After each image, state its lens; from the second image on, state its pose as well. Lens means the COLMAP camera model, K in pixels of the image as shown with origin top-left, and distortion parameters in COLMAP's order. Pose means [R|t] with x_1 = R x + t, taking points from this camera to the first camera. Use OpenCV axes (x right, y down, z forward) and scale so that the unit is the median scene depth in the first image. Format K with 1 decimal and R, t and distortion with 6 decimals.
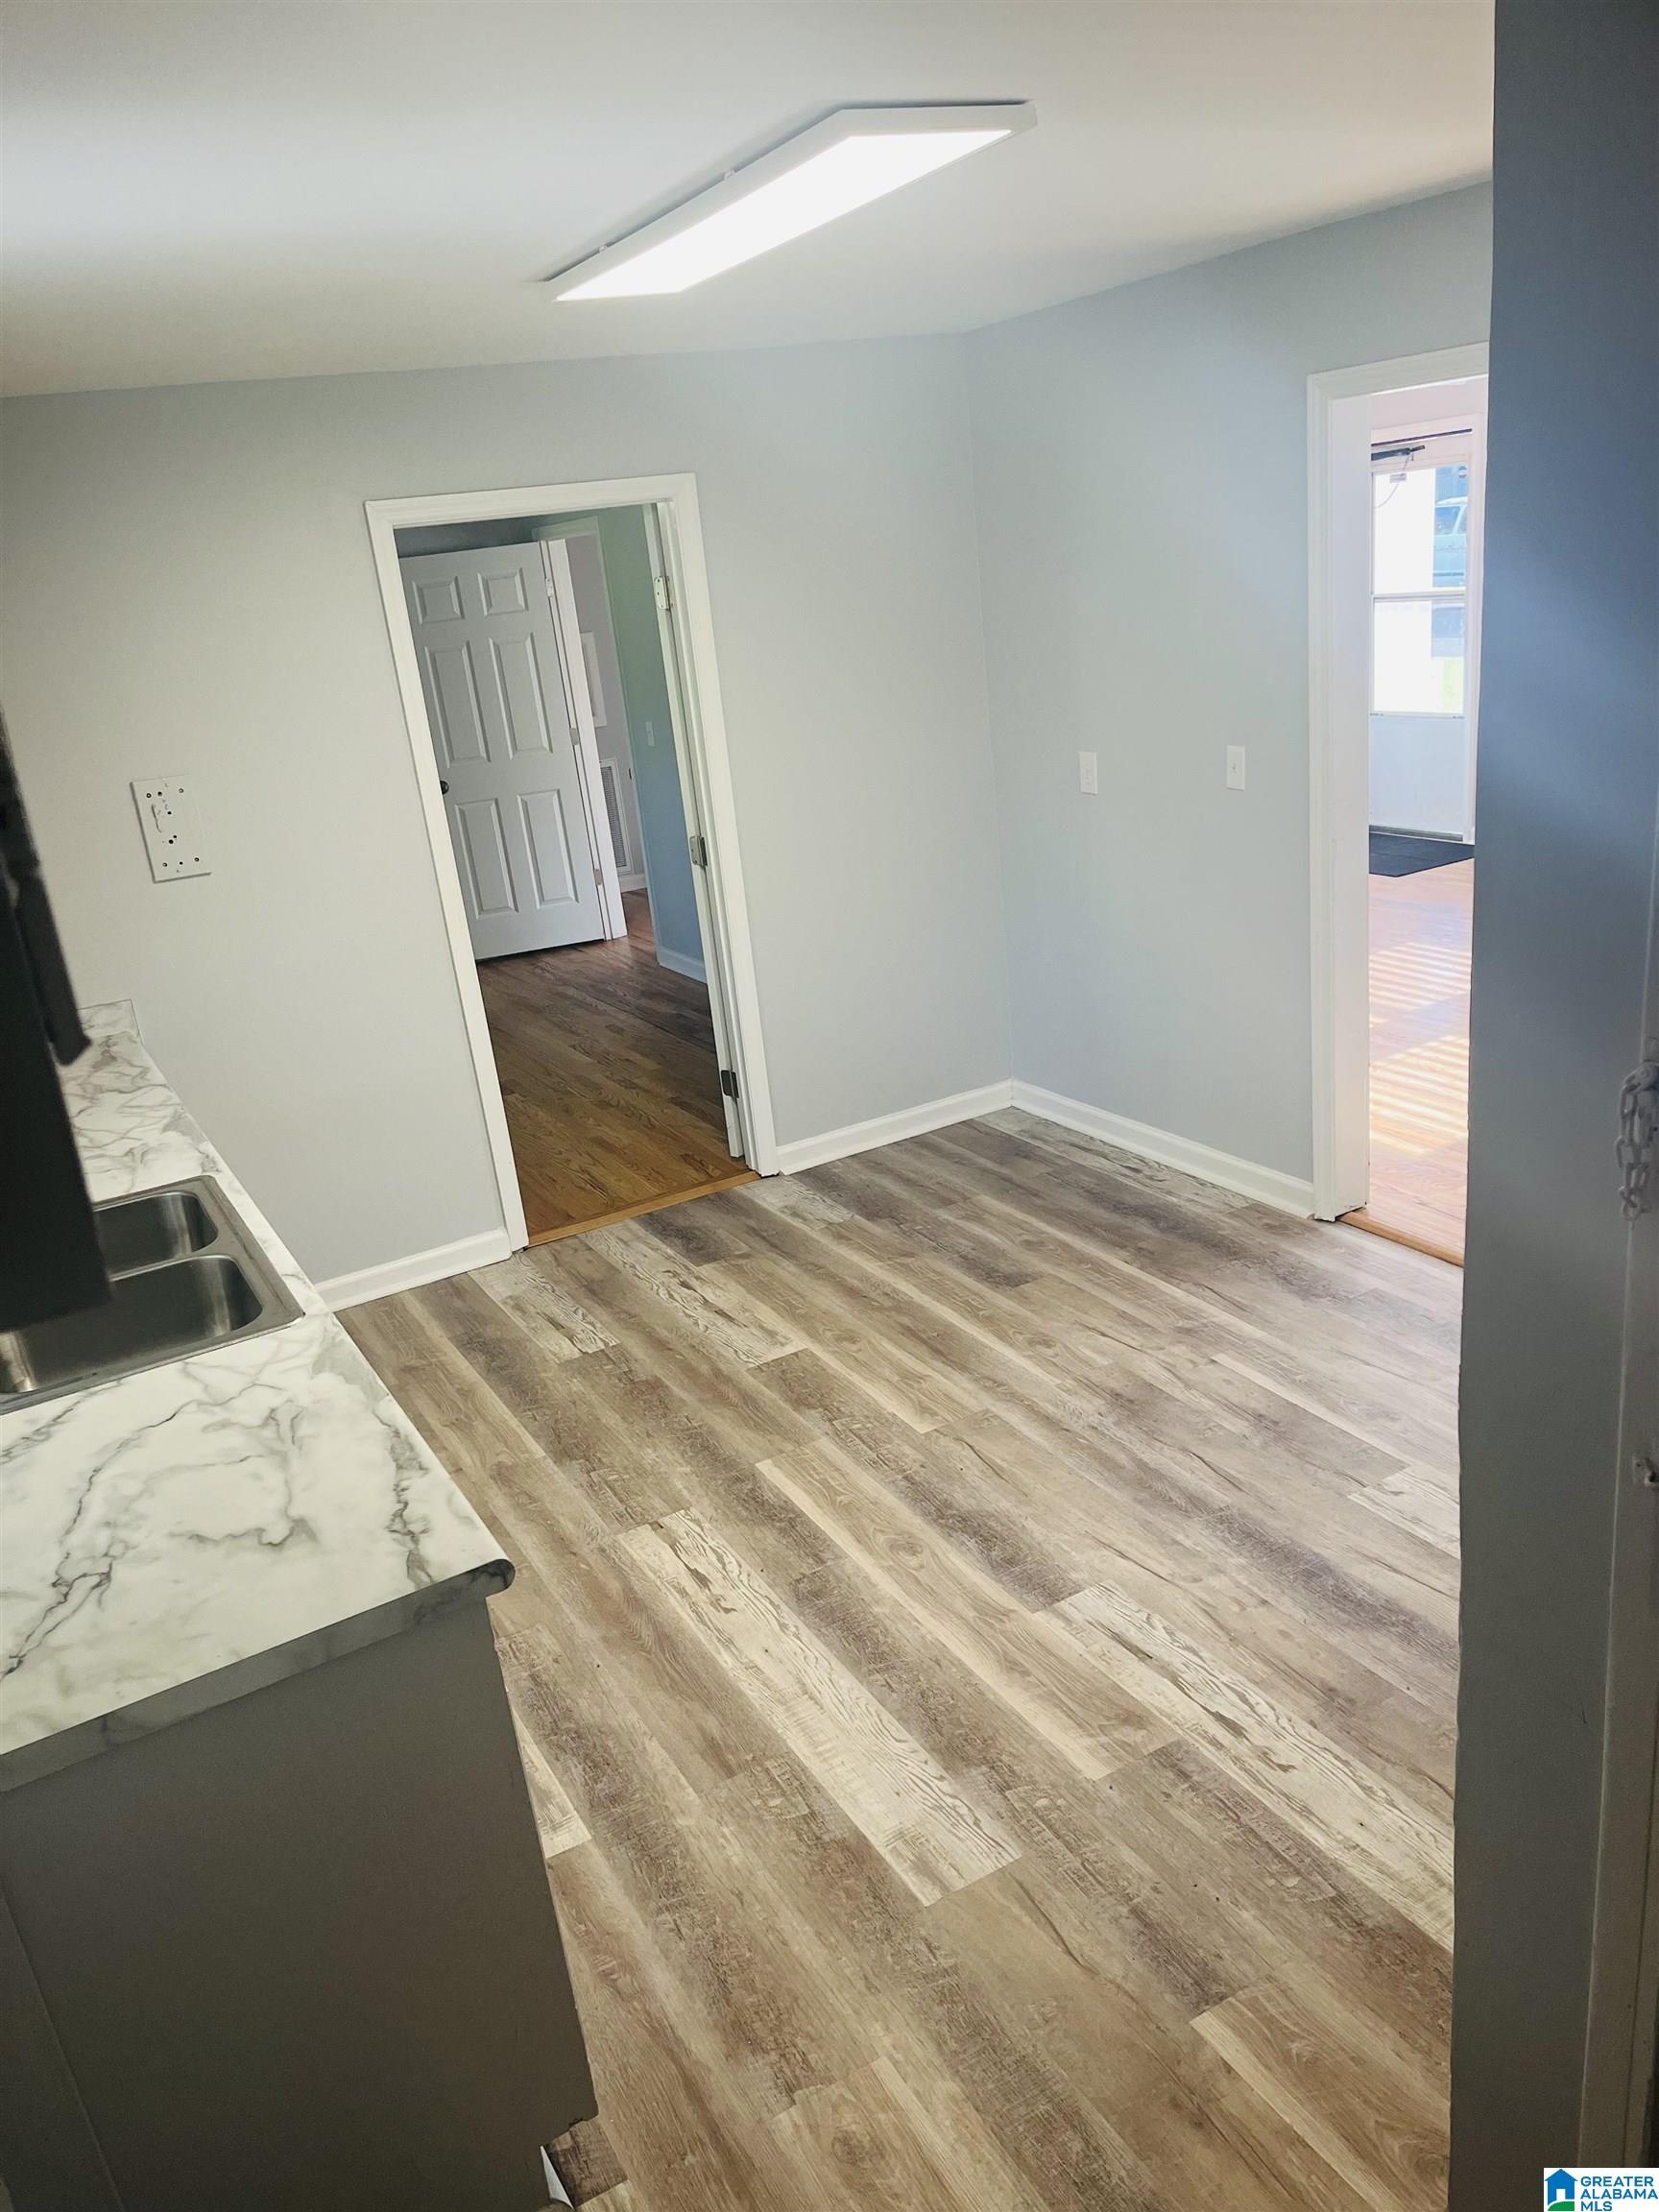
lens RADIAL K [[1641.9, 0, 819.0], [0, 1641.9, 1103.4], [0, 0, 1]] dist [0.056480, 0.003622]
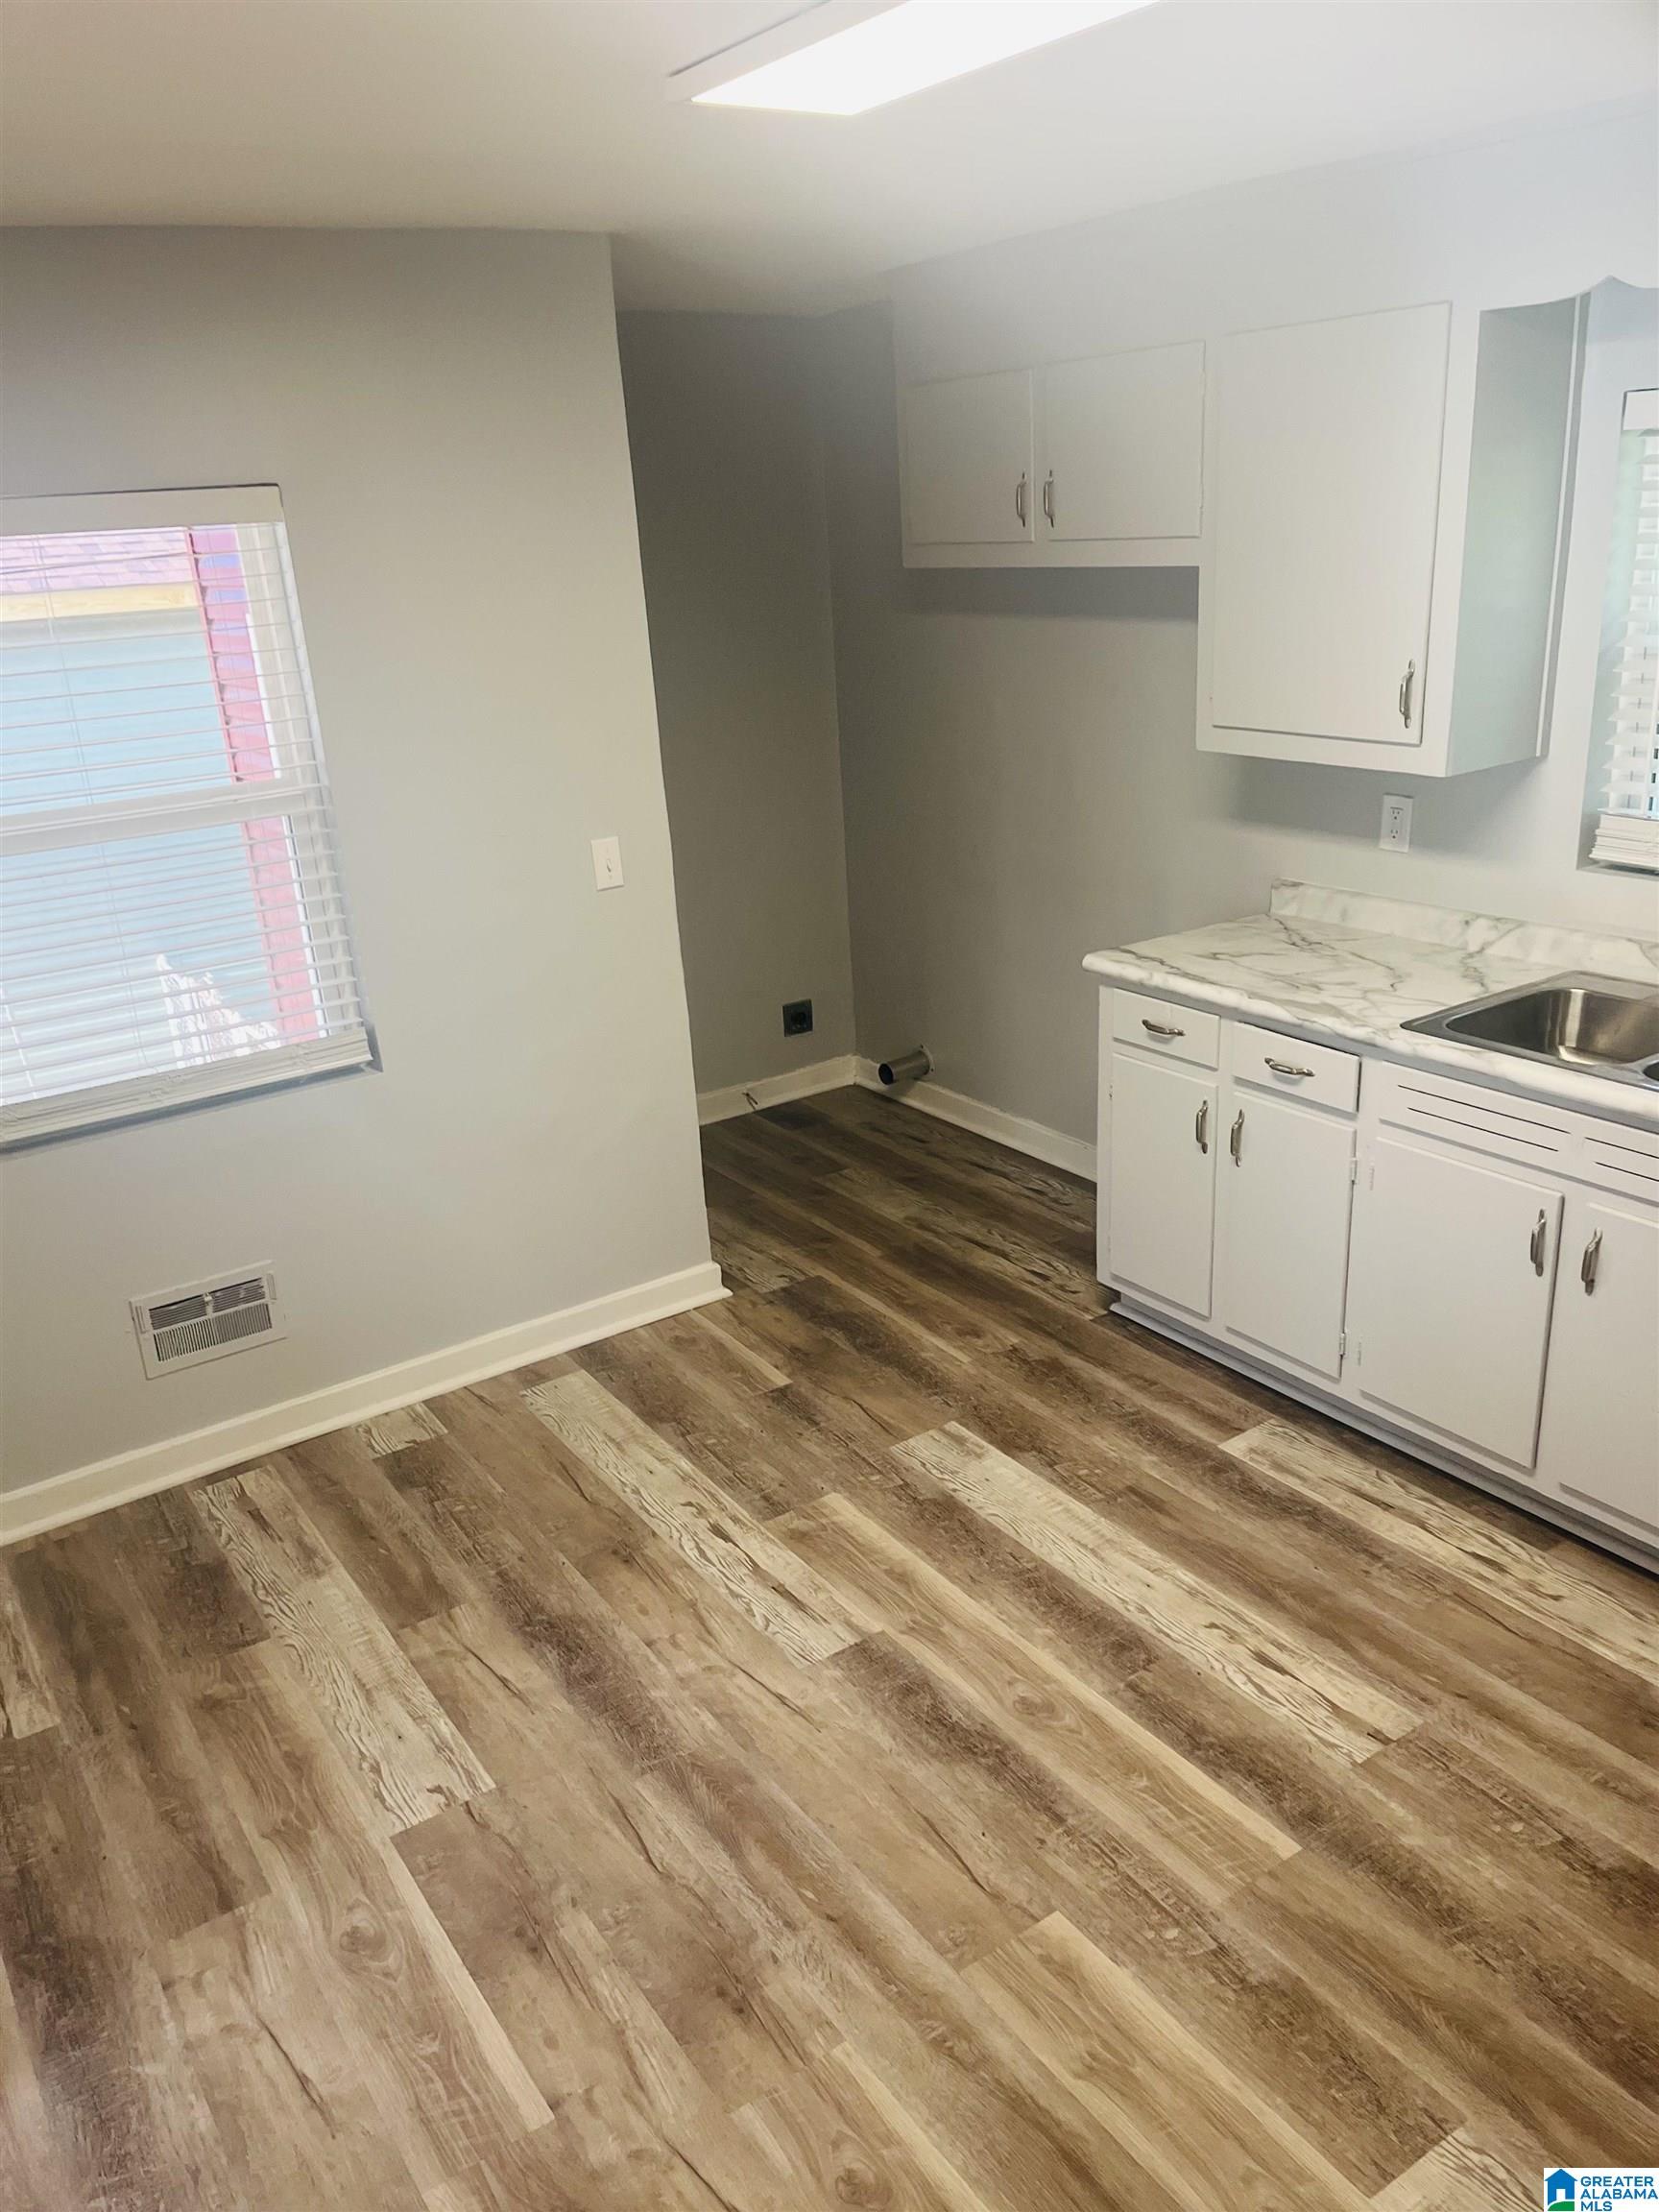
lens RADIAL K [[1641.9, 0, 826.2], [0, 1641.9, 1121.9], [0, 0, 1]] dist [0.056480, 0.003622]
pose [[-0.980025, 0.197331, -0.024720, 0.126398], [0.136175, 0.756440, 0.639731, -0.536871], [0.144938, 0.623586, -0.768202, 1.545174]]
